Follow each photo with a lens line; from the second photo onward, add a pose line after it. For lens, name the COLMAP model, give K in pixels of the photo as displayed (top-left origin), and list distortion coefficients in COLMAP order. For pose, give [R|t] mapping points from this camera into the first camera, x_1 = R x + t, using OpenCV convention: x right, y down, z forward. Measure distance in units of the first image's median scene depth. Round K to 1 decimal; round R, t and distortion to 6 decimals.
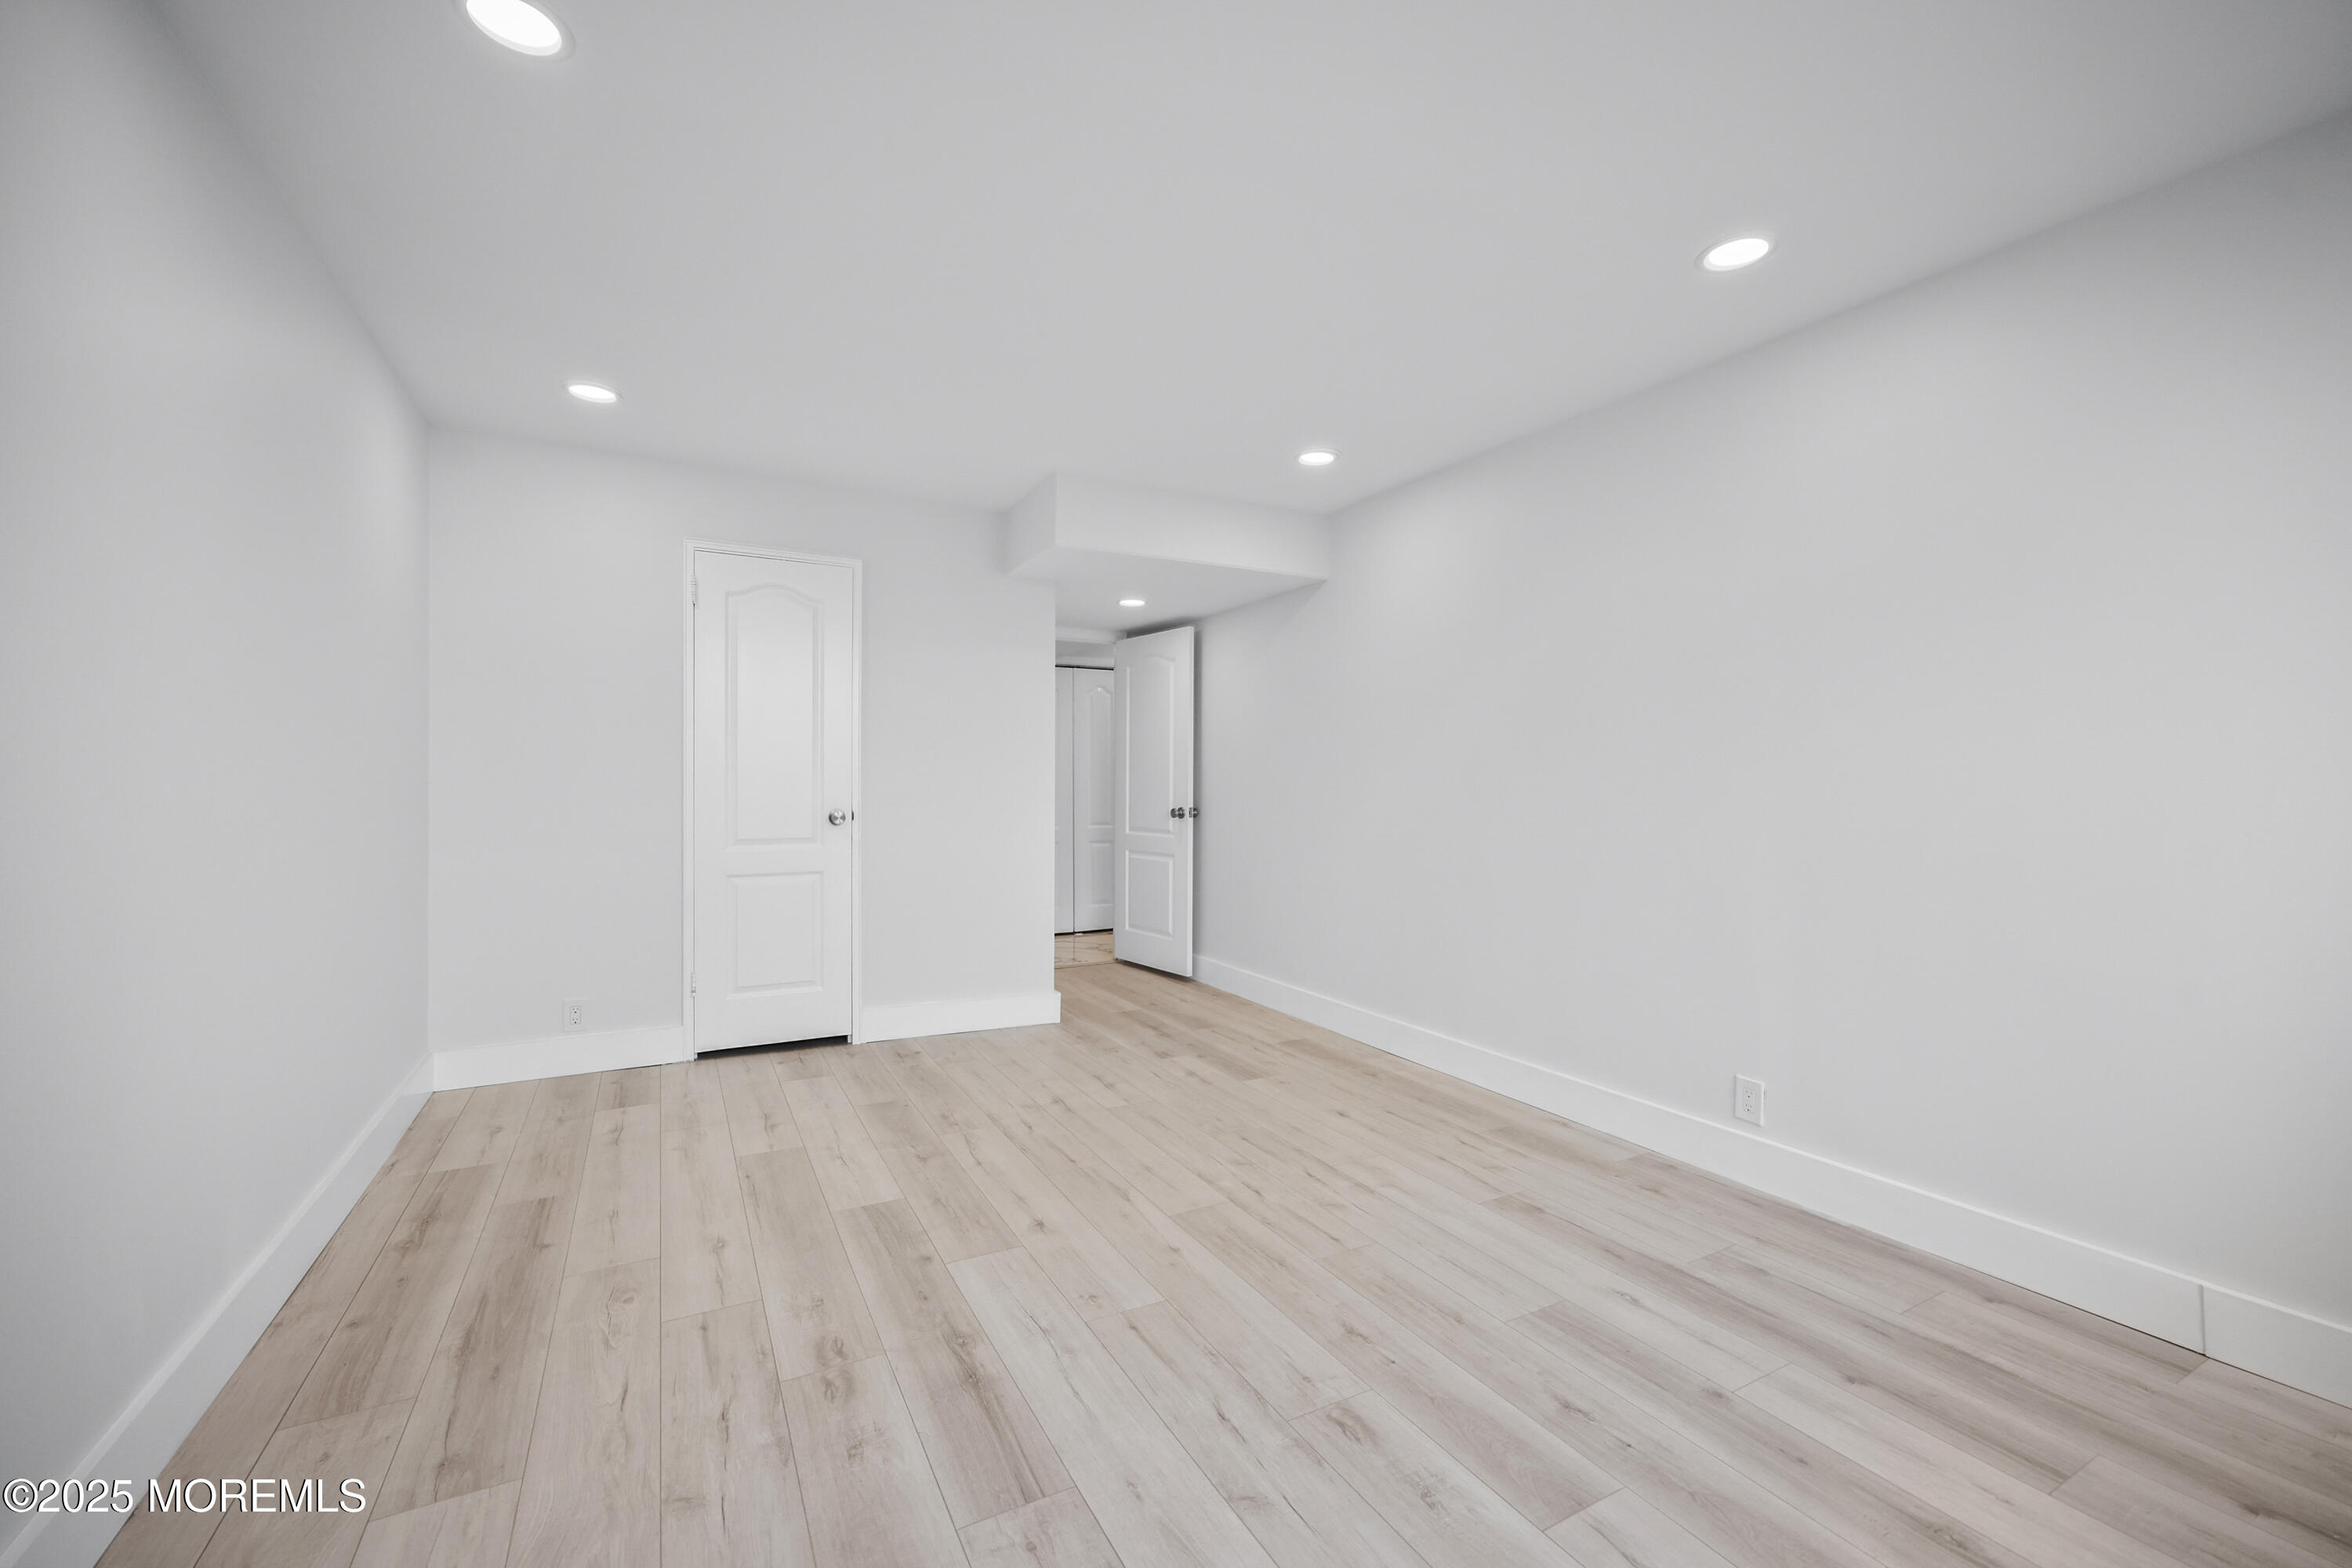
lens RADIAL K [[956.3, 0, 1176.5], [0, 956.3, 785.8], [0, 0, 1]] dist [-0.001350, 0.001151]
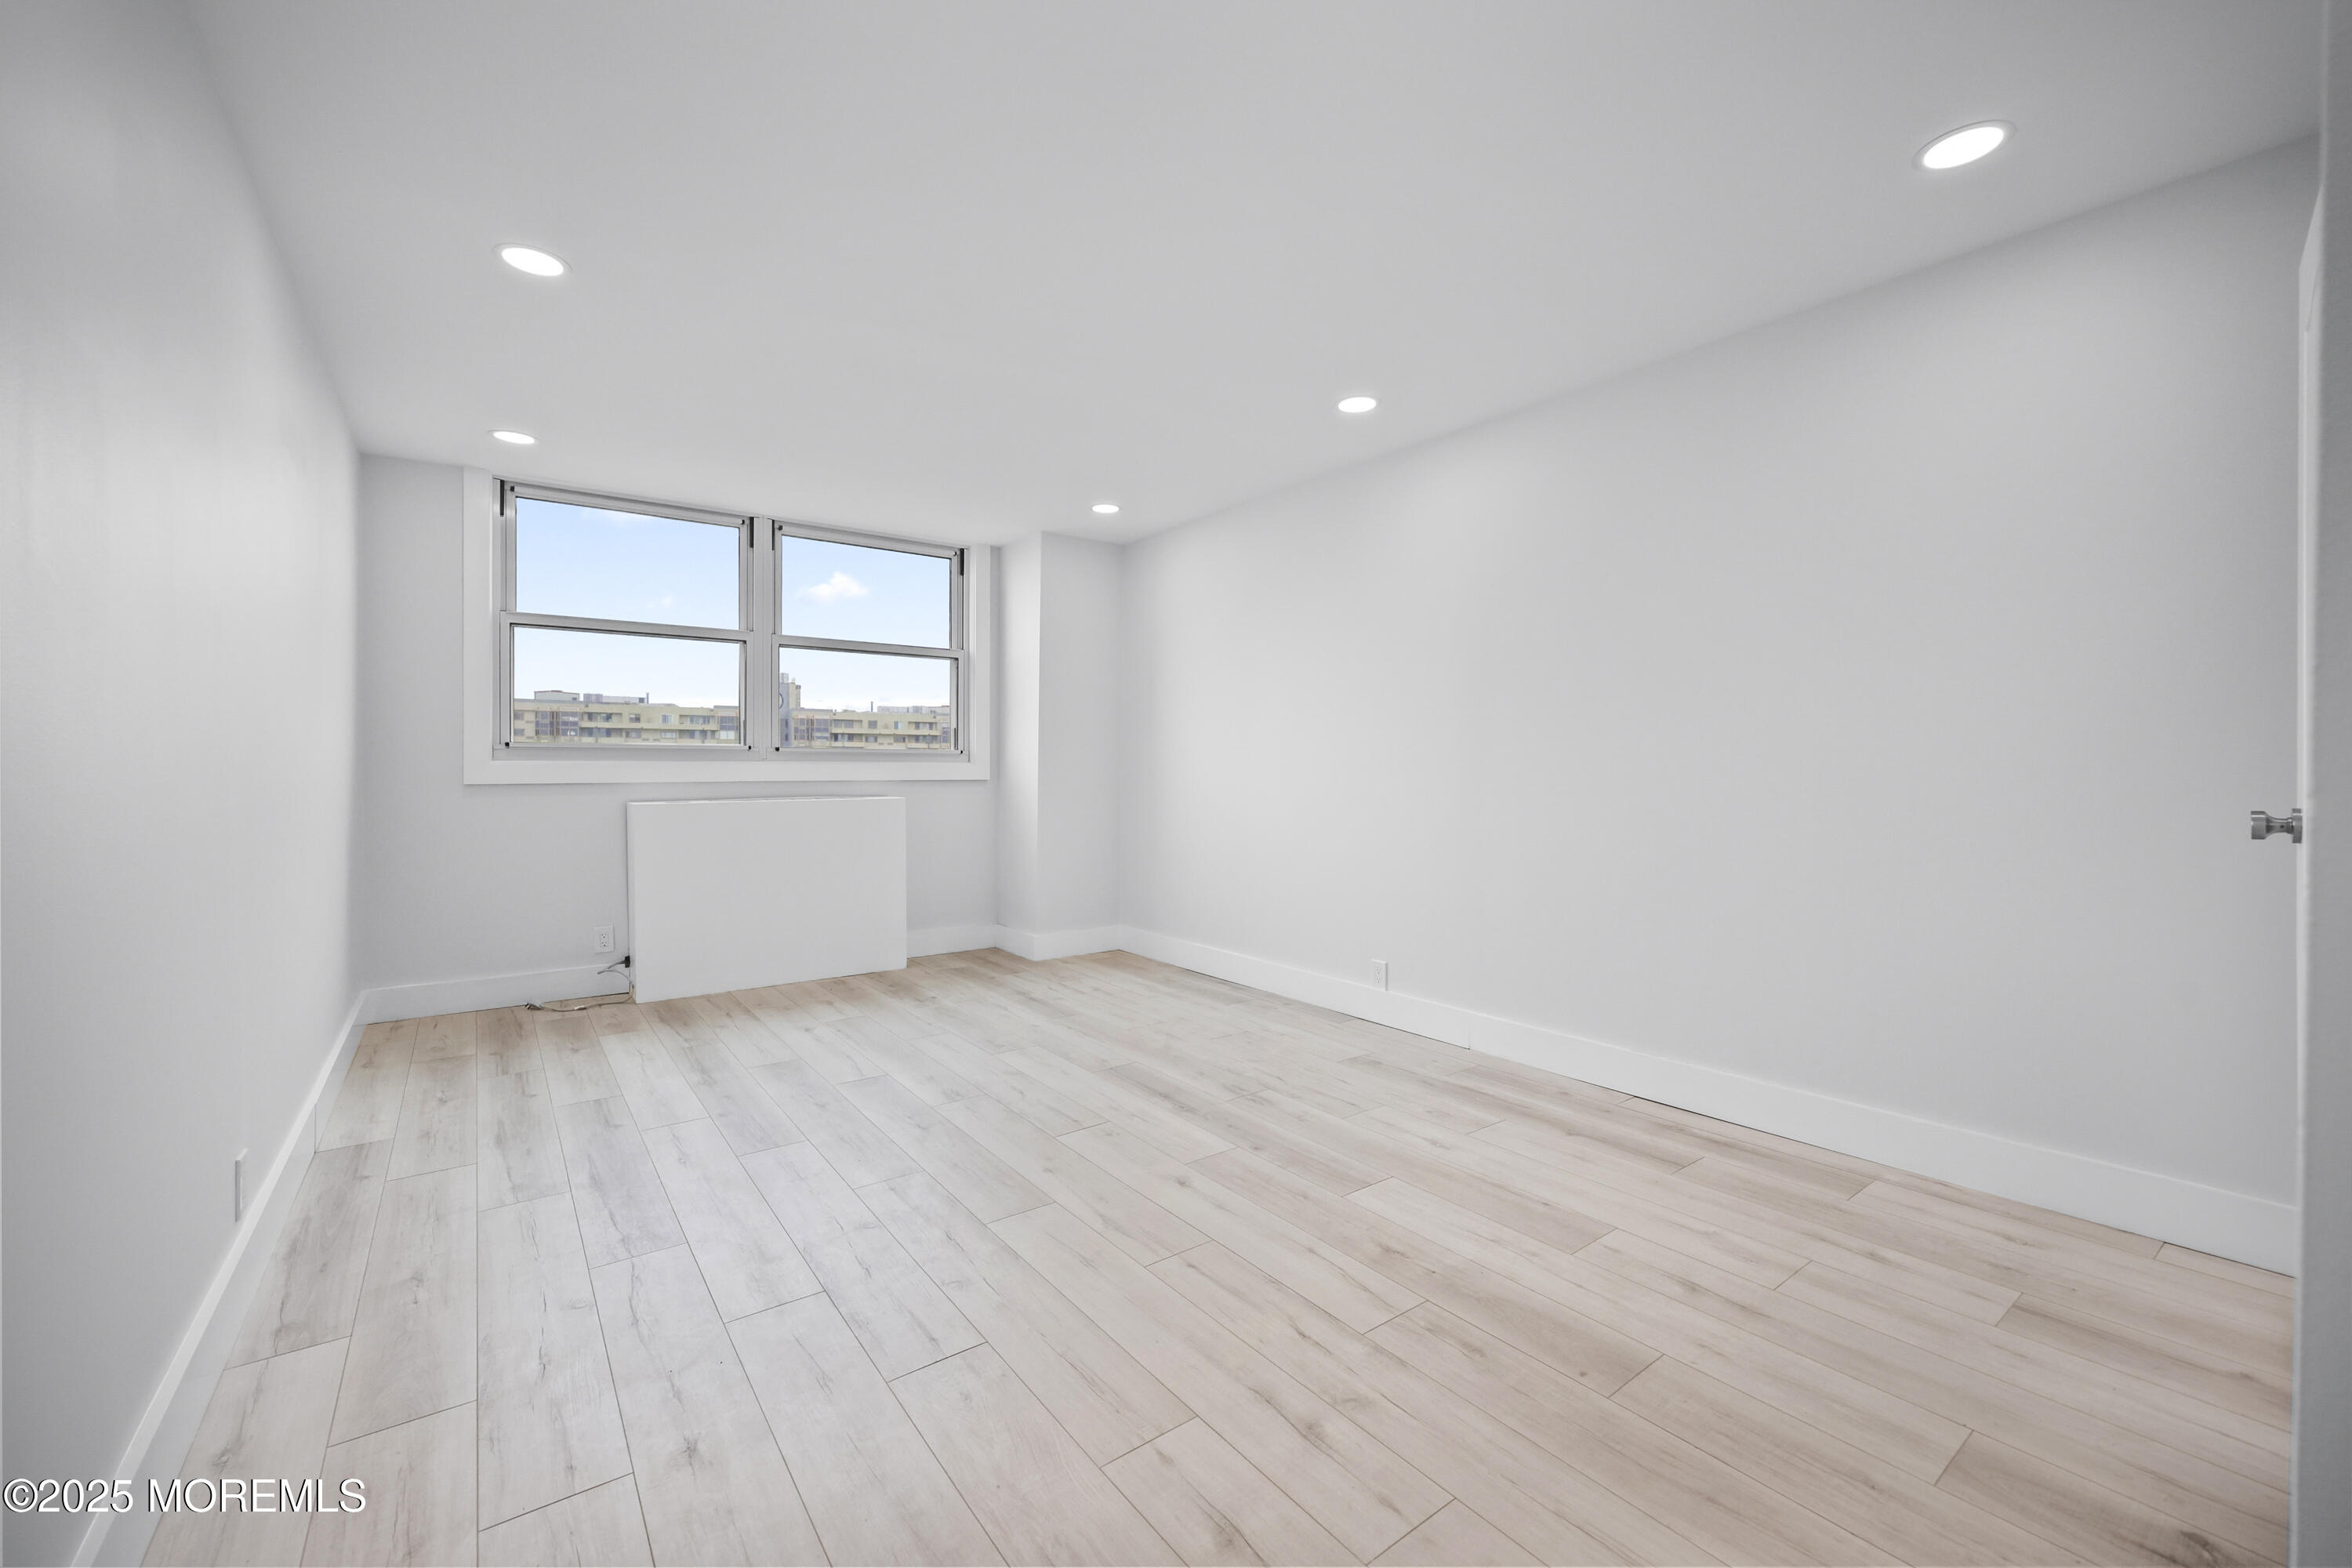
lens RADIAL K [[956.3, 0, 1177.9], [0, 956.3, 773.4], [0, 0, 1]] dist [-0.001350, 0.001151]
pose [[-0.990263, -0.002657, -0.139182, 0.005054], [-0.003589, 0.999973, 0.006448, 0.015759], [0.139161, 0.006885, -0.990246, 2.070946]]
